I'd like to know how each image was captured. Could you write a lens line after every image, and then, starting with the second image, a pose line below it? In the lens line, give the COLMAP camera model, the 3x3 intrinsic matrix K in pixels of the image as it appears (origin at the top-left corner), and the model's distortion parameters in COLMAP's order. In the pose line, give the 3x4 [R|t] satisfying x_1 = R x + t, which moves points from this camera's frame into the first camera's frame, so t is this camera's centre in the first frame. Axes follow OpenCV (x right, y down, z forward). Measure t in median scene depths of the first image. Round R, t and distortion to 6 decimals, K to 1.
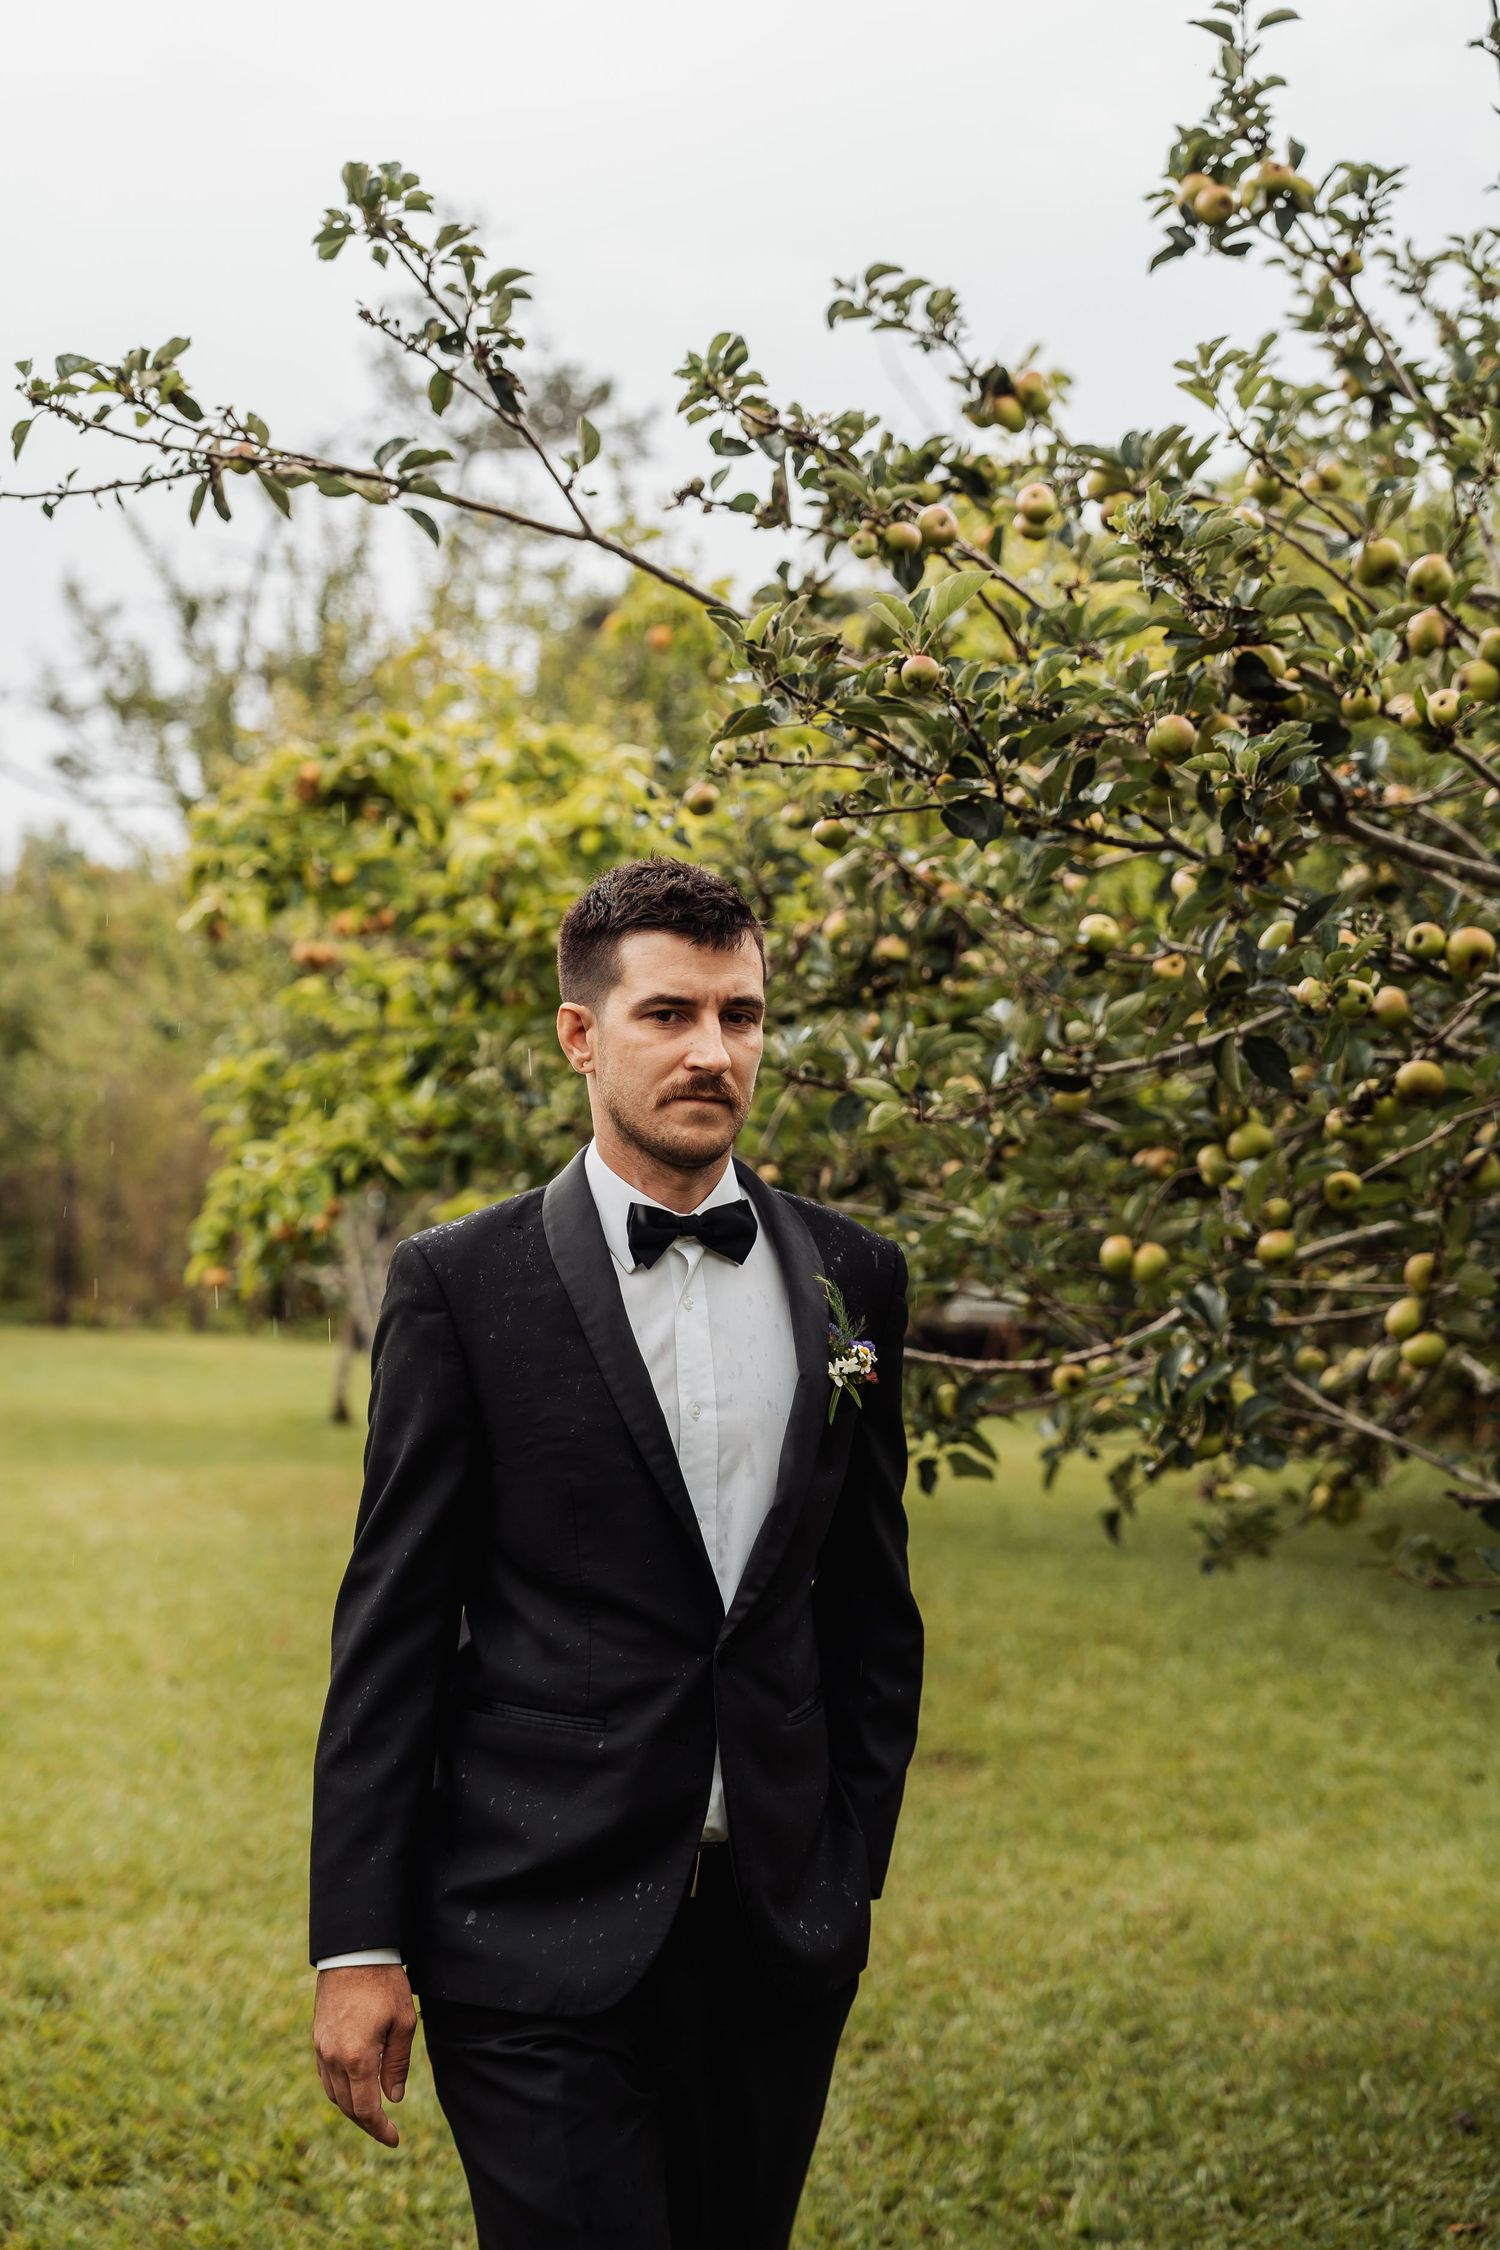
lens RADIAL K [[3505.5, 0, 756.4], [0, 3505.5, 1136.4], [0, 0, 1]] dist [0.211204, 0.000000]
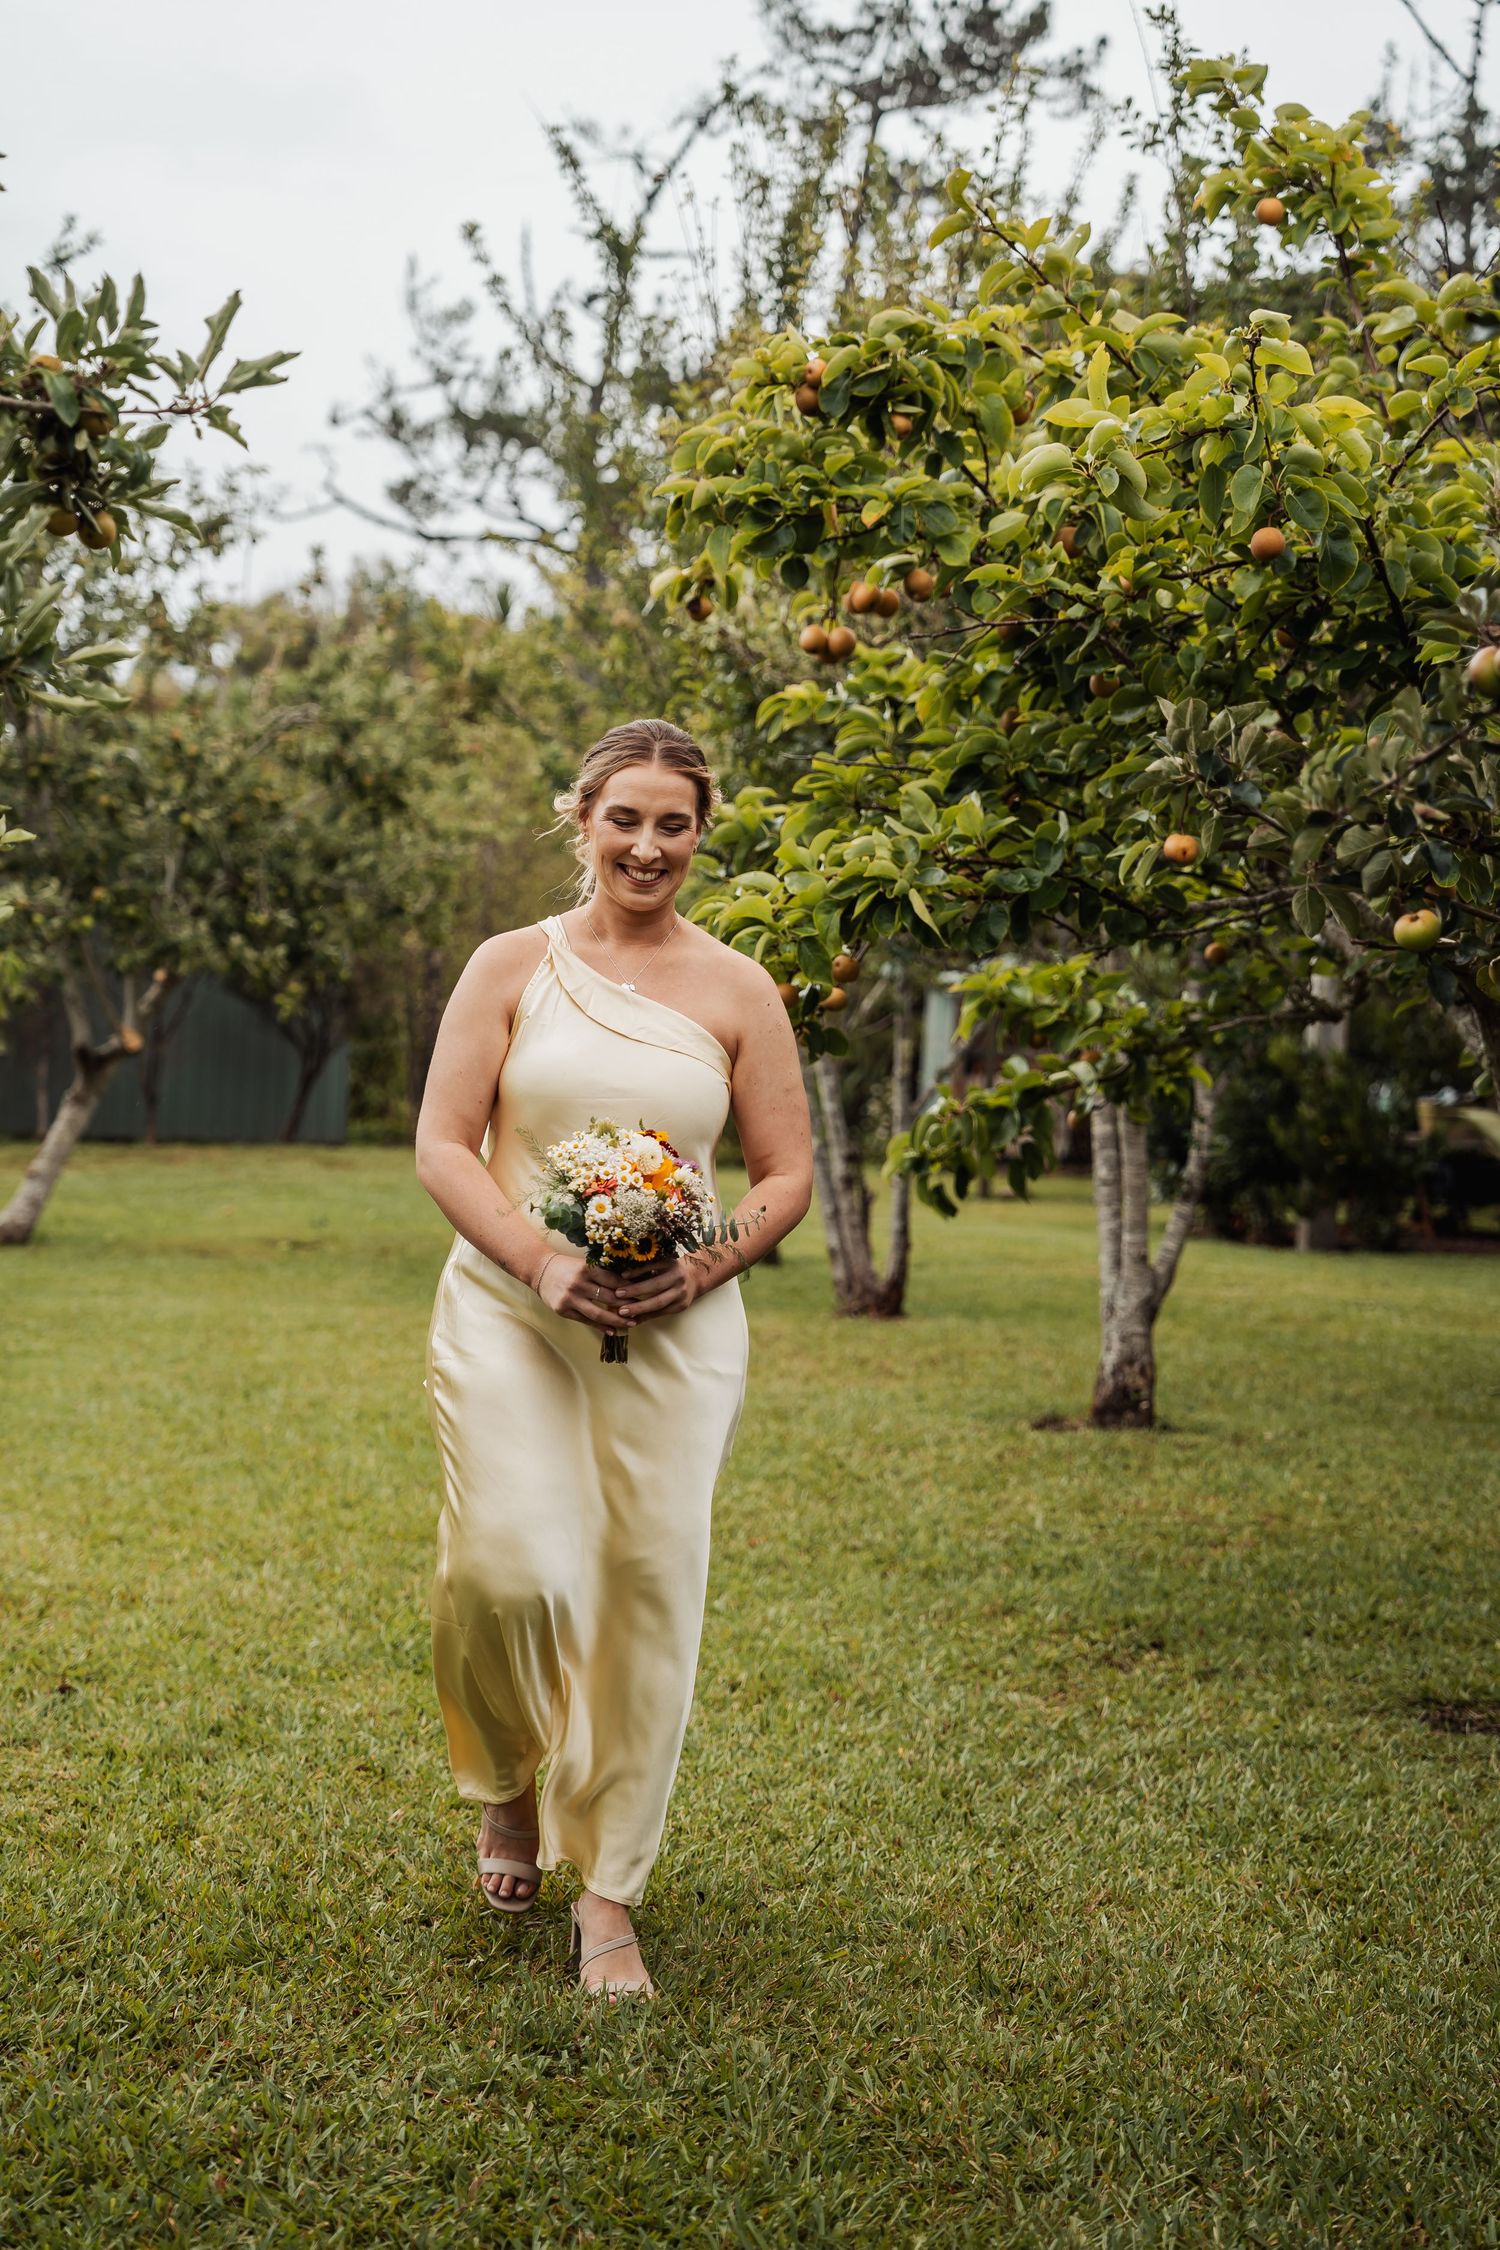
lens RADIAL K [[4059.7, 0, 733.4], [0, 4059.7, 1125.8], [0, 0, 1]] dist [0.316689, 0.000000]
pose [[0.993837, 0.004722, -0.110750, -0.087764], [0.000459, 0.998909, 0.046705, 0.021007], [0.110850, -0.046468, 0.992750, 0.238349]]
